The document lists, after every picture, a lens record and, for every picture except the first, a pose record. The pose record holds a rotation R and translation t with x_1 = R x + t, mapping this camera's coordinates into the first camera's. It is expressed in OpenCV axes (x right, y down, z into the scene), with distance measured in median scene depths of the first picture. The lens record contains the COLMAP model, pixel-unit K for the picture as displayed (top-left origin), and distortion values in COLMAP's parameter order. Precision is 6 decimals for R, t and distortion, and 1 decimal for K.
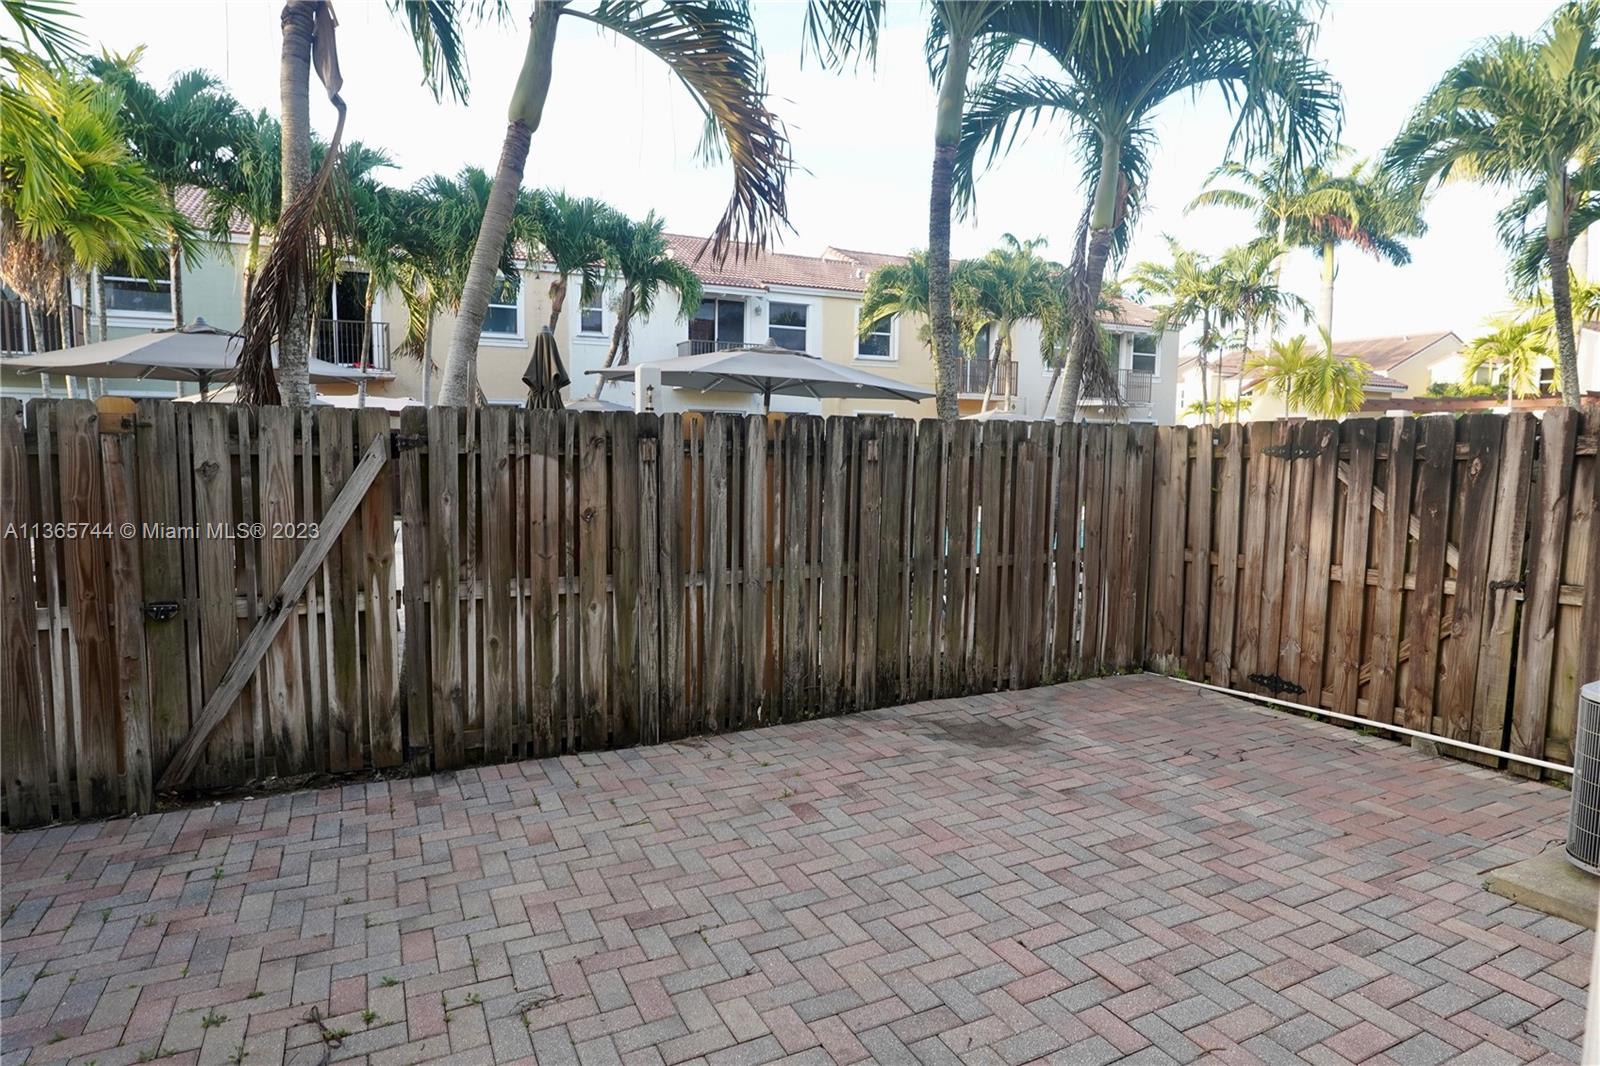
lens RADIAL K [[904.0, 0, 802.9], [0, 904.0, 533.8], [0, 0, 1]] dist [-0.015032, 0.003313]
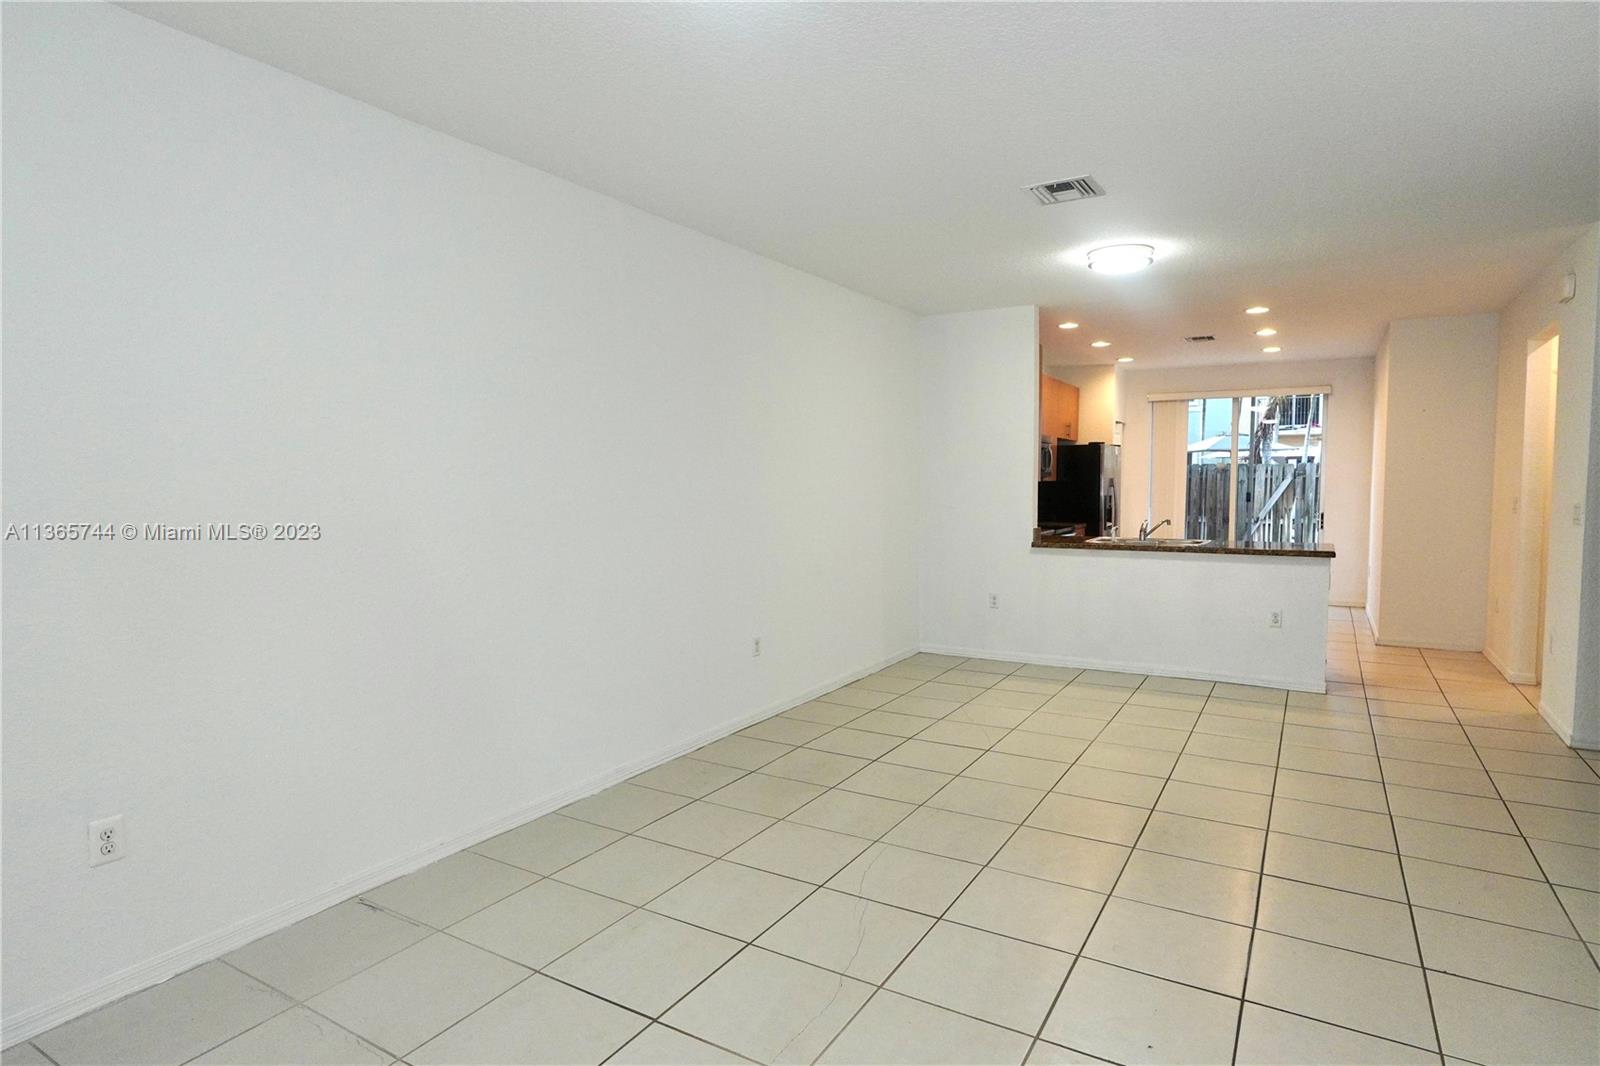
lens RADIAL K [[904.0, 0, 802.9], [0, 904.0, 533.8], [0, 0, 1]] dist [-0.015032, 0.003313]
pose [[0.555495, 0.040406, -0.830538, 1.308325], [-0.073803, 0.997272, -0.000845, 0.256563], [0.828238, 0.061766, 0.556962, -2.345316]]
